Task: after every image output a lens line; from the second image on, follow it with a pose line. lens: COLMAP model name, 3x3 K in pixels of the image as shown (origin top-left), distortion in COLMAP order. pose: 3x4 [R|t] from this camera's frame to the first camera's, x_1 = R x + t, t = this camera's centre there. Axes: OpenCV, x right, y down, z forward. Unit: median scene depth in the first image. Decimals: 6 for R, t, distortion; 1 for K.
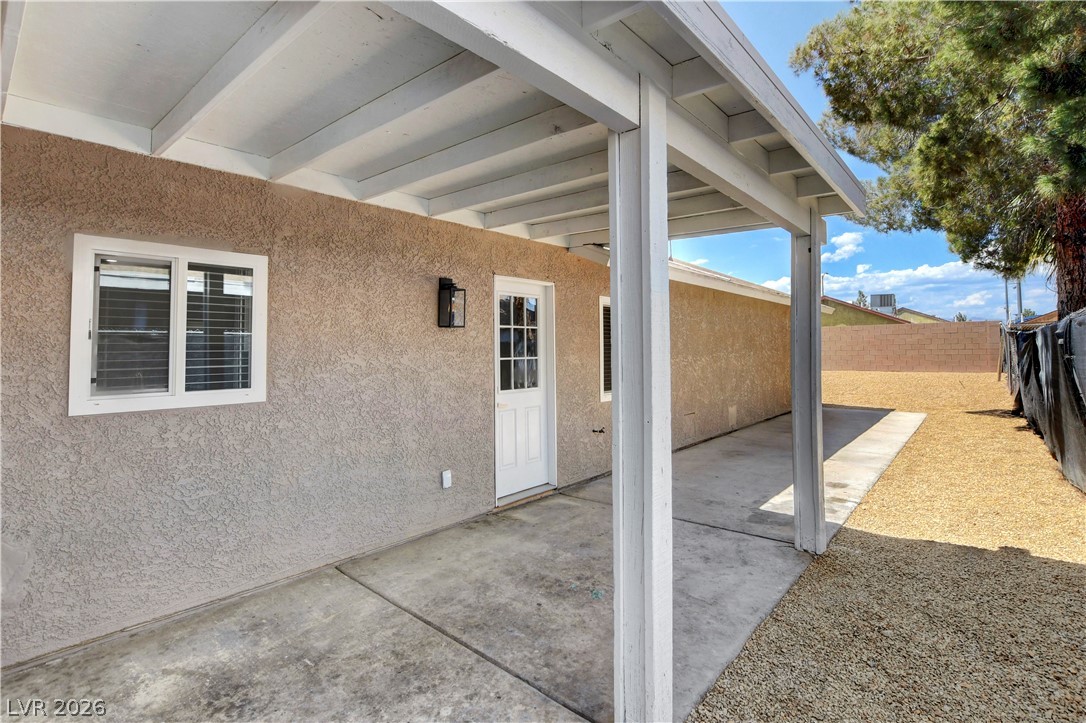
lens RADIAL K [[508.7, 0, 546.1], [0, 508.7, 347.7], [0, 0, 1]] dist [-0.028085, 0.000532]
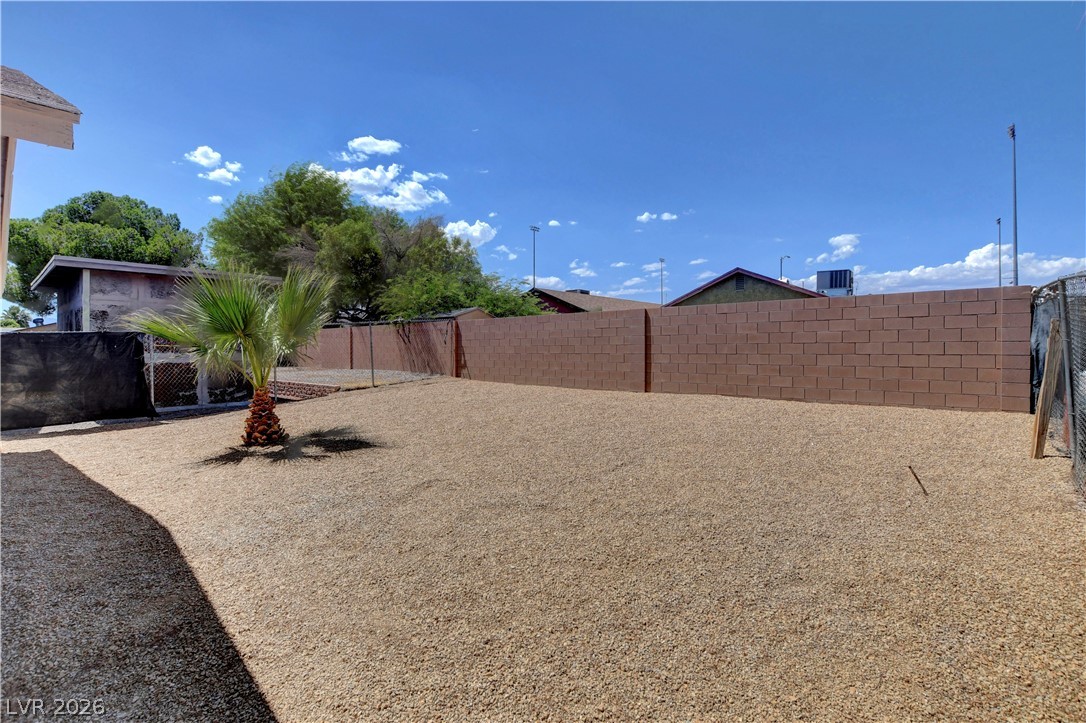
lens RADIAL K [[508.7, 0, 546.1], [0, 508.7, 347.7], [0, 0, 1]] dist [-0.028085, 0.000532]
pose [[0.999944, 0.006029, 0.008729, 0.457618], [-0.006066, 0.999972, 0.004291, -0.002322], [-0.008703, -0.004343, 0.999953, 0.529693]]
